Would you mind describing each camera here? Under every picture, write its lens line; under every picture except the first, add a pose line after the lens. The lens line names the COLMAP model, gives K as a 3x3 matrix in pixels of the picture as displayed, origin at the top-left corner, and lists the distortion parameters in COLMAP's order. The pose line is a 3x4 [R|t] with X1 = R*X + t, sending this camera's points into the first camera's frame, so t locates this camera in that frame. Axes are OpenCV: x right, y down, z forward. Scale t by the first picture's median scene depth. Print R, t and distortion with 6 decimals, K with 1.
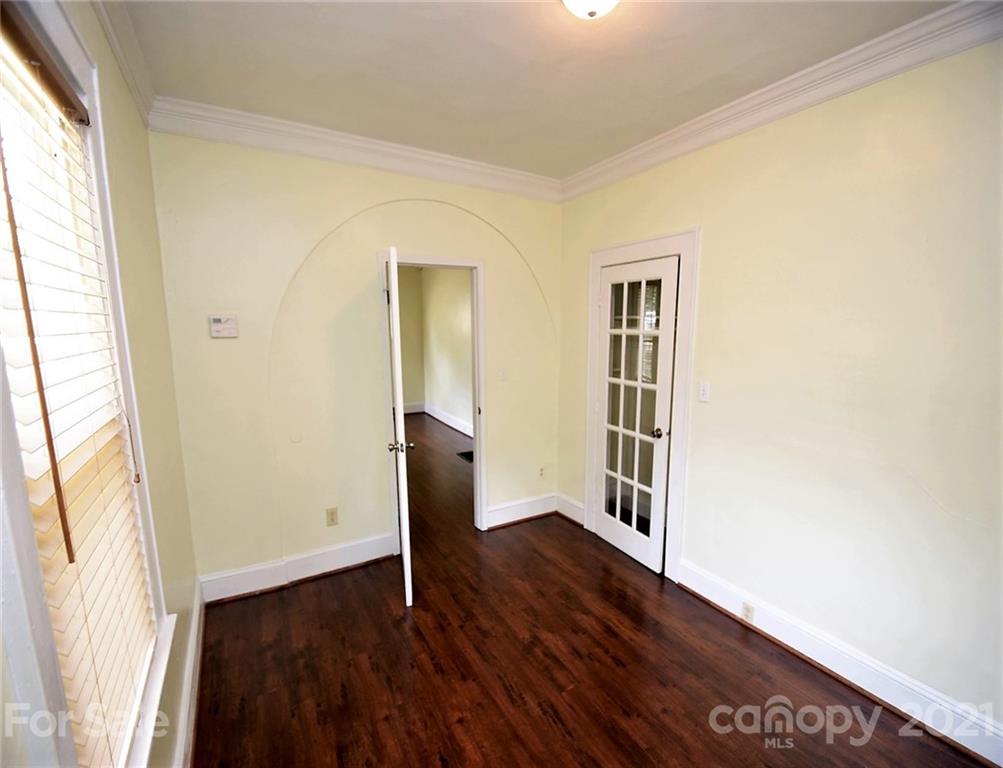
lens RADIAL K [[456.9, 0, 502.7], [0, 456.9, 390.0], [0, 0, 1]] dist [0.000135, -0.000127]
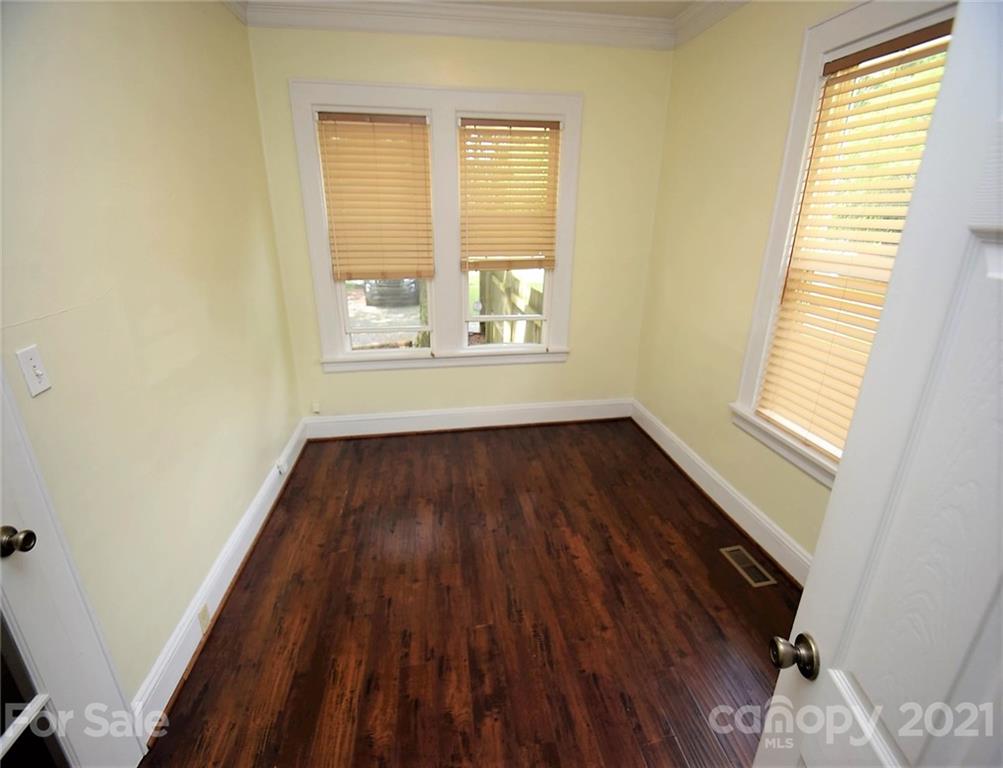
lens RADIAL K [[456.9, 0, 501.7], [0, 456.9, 380.2], [0, 0, 1]] dist [0.000135, -0.000127]
pose [[-0.934971, -0.124766, 0.332059, -0.127854], [0.045202, 0.886567, 0.460386, -0.197341], [-0.351833, 0.445457, -0.823275, 1.437761]]
